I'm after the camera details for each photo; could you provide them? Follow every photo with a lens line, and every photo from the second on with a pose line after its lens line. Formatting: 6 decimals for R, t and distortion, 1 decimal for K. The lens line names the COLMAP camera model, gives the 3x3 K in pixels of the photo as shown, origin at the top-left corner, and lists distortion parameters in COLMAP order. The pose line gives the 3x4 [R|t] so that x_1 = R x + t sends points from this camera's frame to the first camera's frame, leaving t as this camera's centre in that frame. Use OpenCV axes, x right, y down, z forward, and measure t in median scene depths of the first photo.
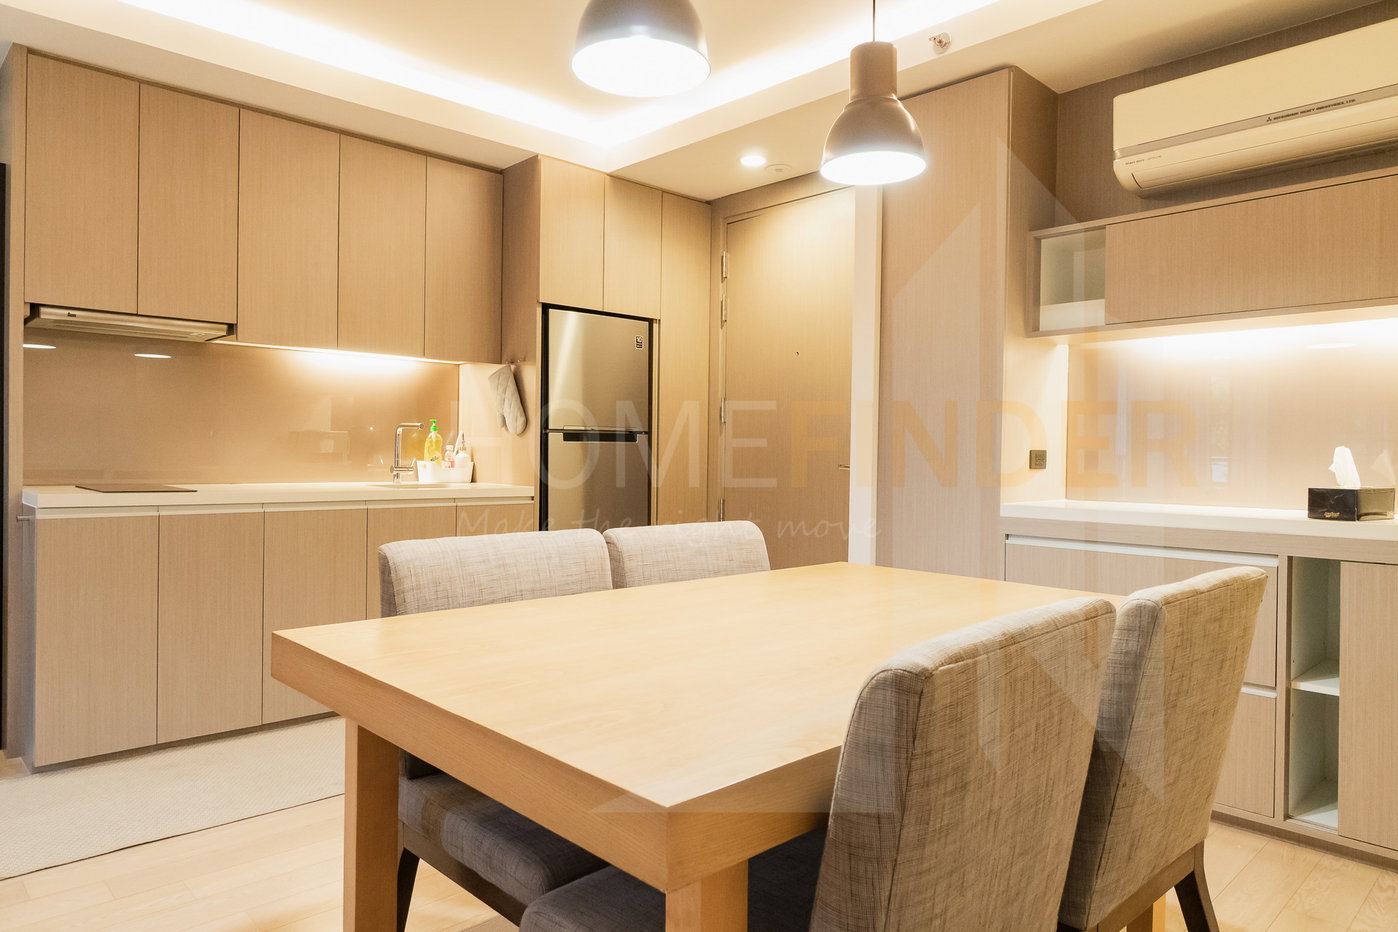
lens RADIAL K [[910.8, 0, 699.0], [0, 910.8, 466.0], [0, 0, 1]] dist [-0.003547, -0.000805]
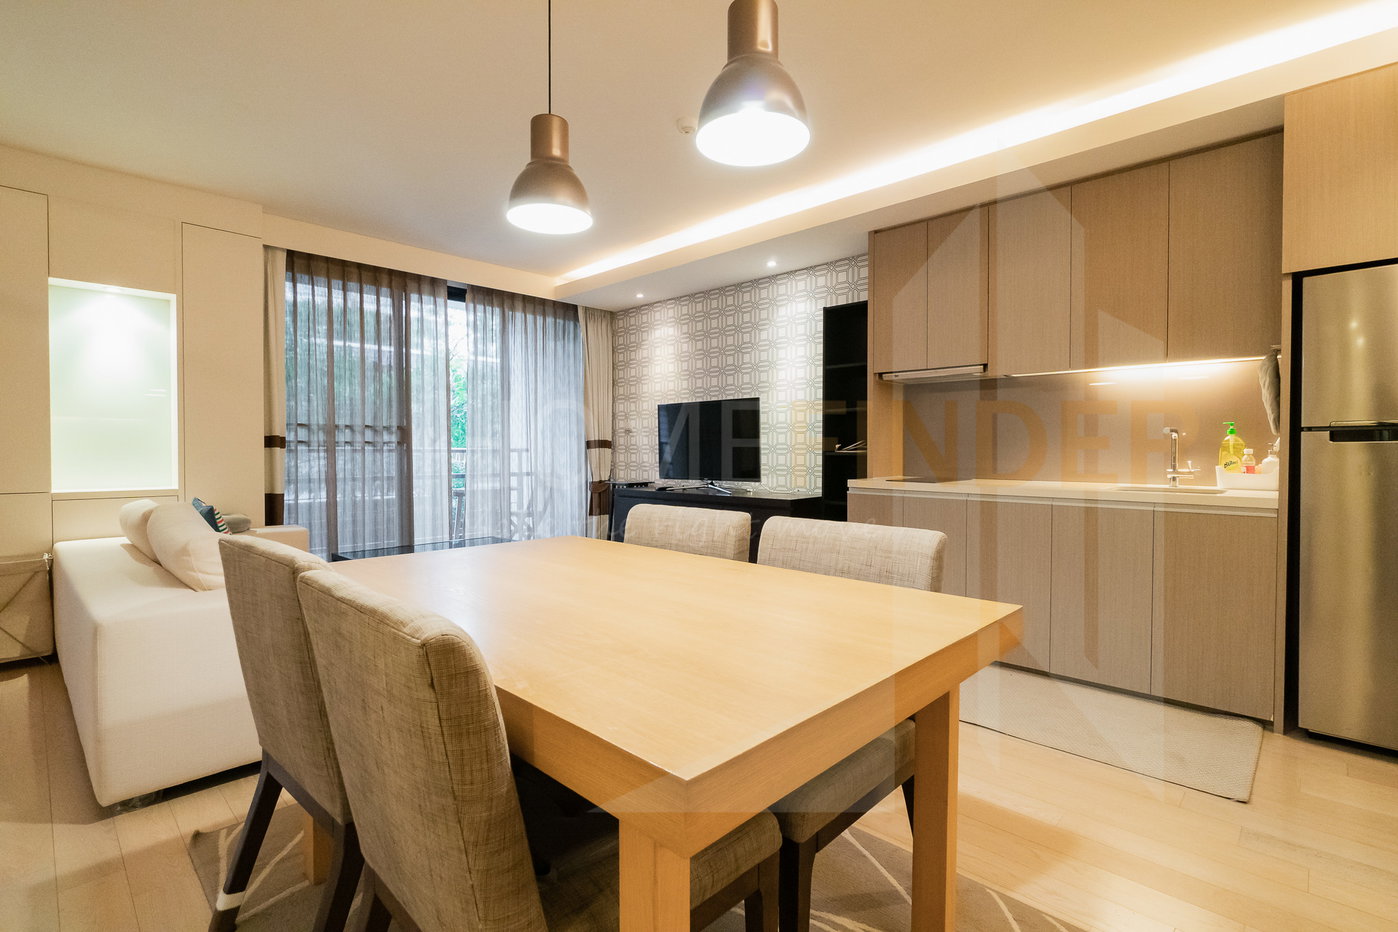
lens RADIAL K [[640.4, 0, 699.0], [0, 640.4, 466.0], [0, 0, 1]] dist [0.000876, -0.000113]
pose [[0.049502, 0.011010, -0.998713, 0.372106], [-0.020458, 0.999741, 0.010007, -0.000525], [0.998564, 0.019936, 0.049714, 0.433777]]
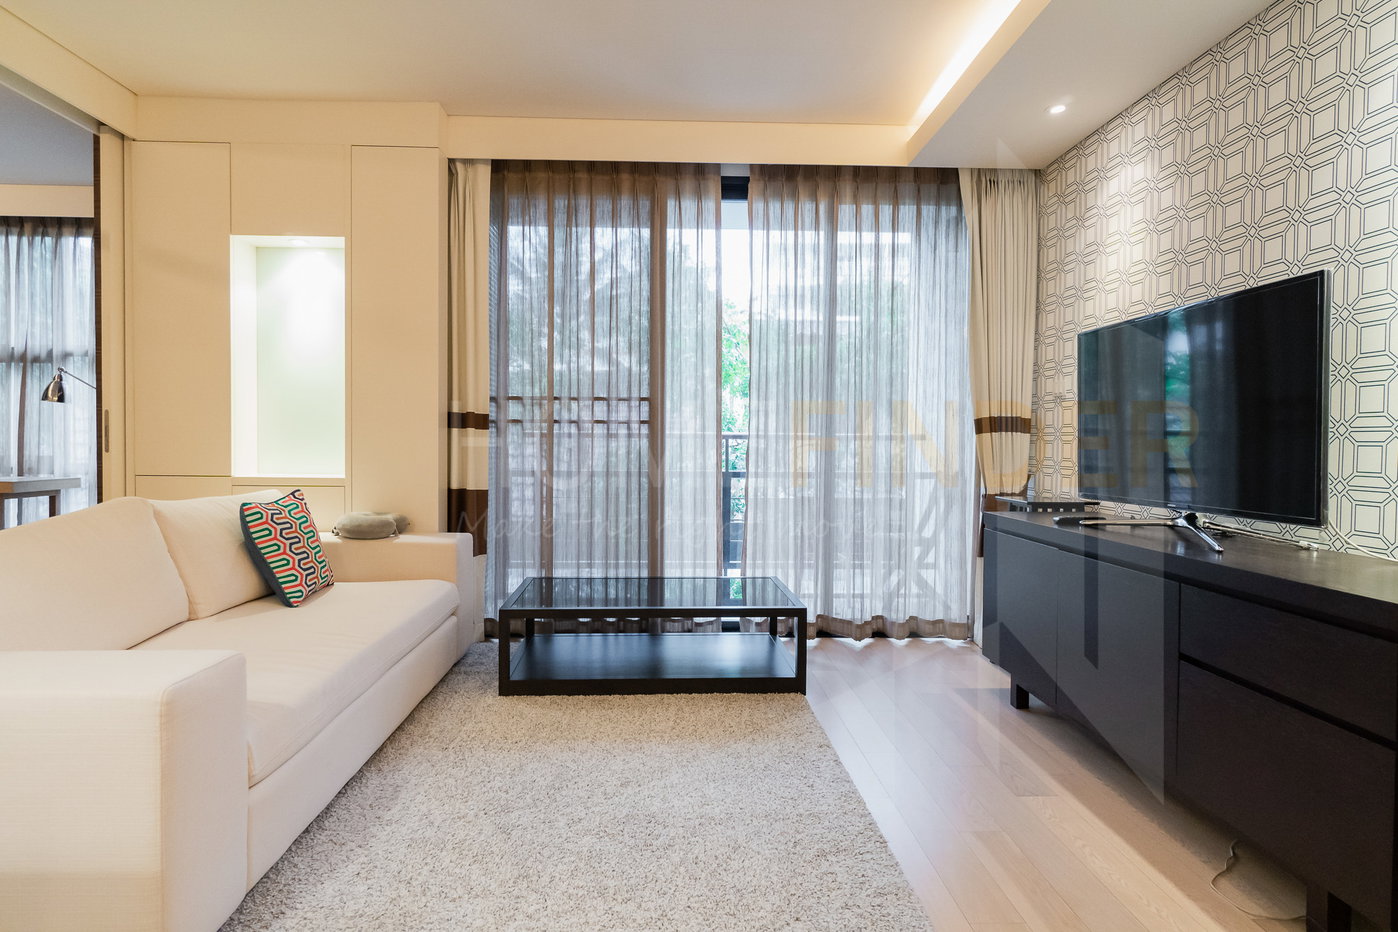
lens RADIAL K [[762.4, 0, 699.0], [0, 762.4, 466.0], [0, 0, 1]] dist [-0.050482, 0.027647]
pose [[-0.662095, 0.005435, -0.749400, -0.171859], [-0.033241, 0.998777, 0.036612, -0.002921], [0.748682, 0.049151, -0.661104, 0.607248]]
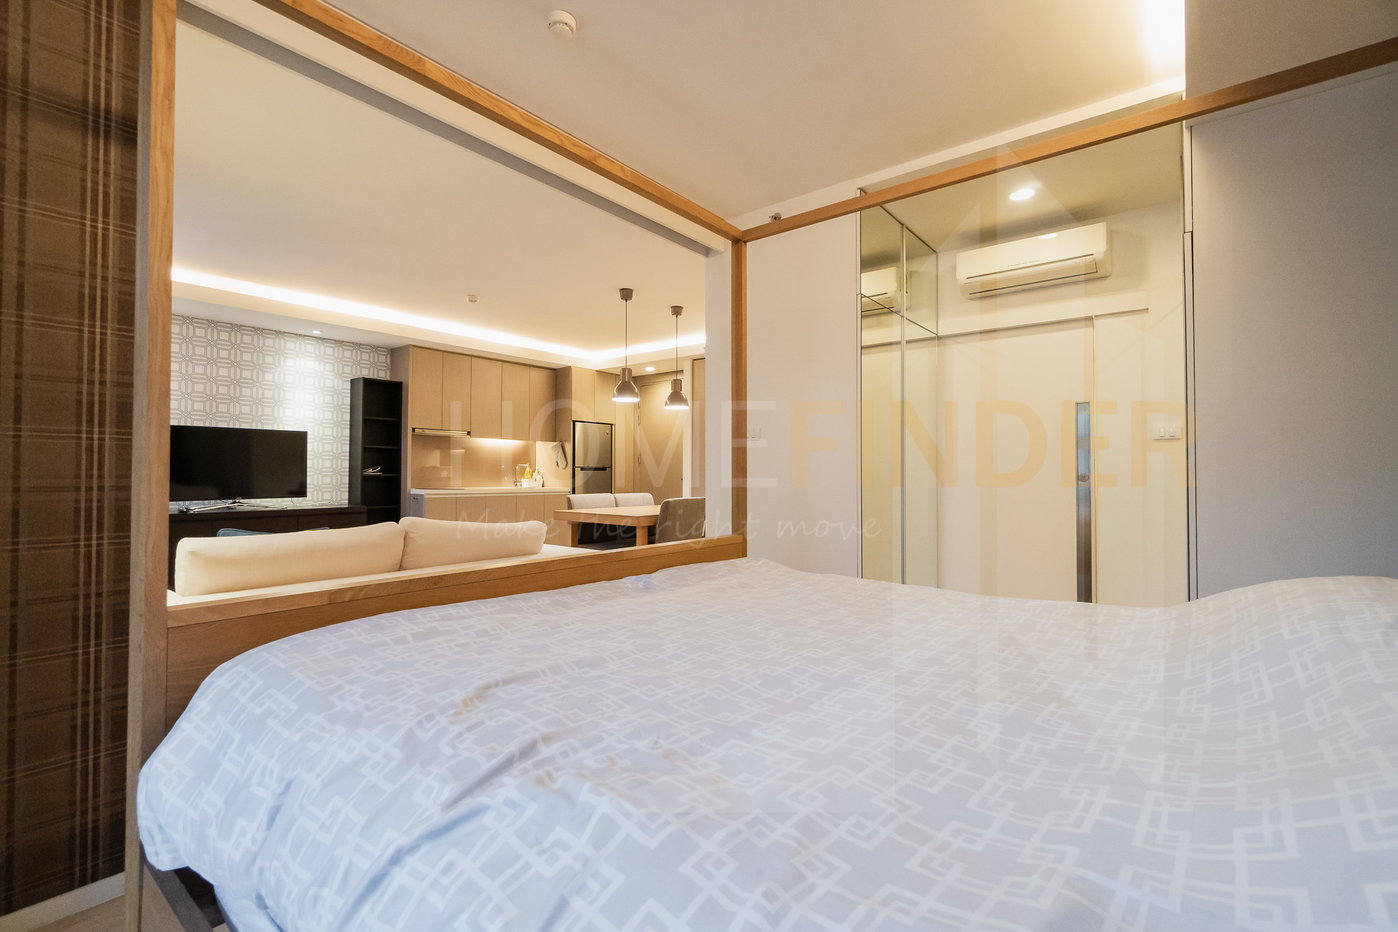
lens RADIAL K [[633.8, 0, 699.0], [0, 633.8, 466.0], [0, 0, 1]] dist [0.000629, 0.000023]
pose [[0.991874, -0.006941, 0.127037, -0.039495], [0.010790, 0.999503, -0.029630, 0.017366], [-0.126769, 0.030760, 0.991455, -0.904318]]
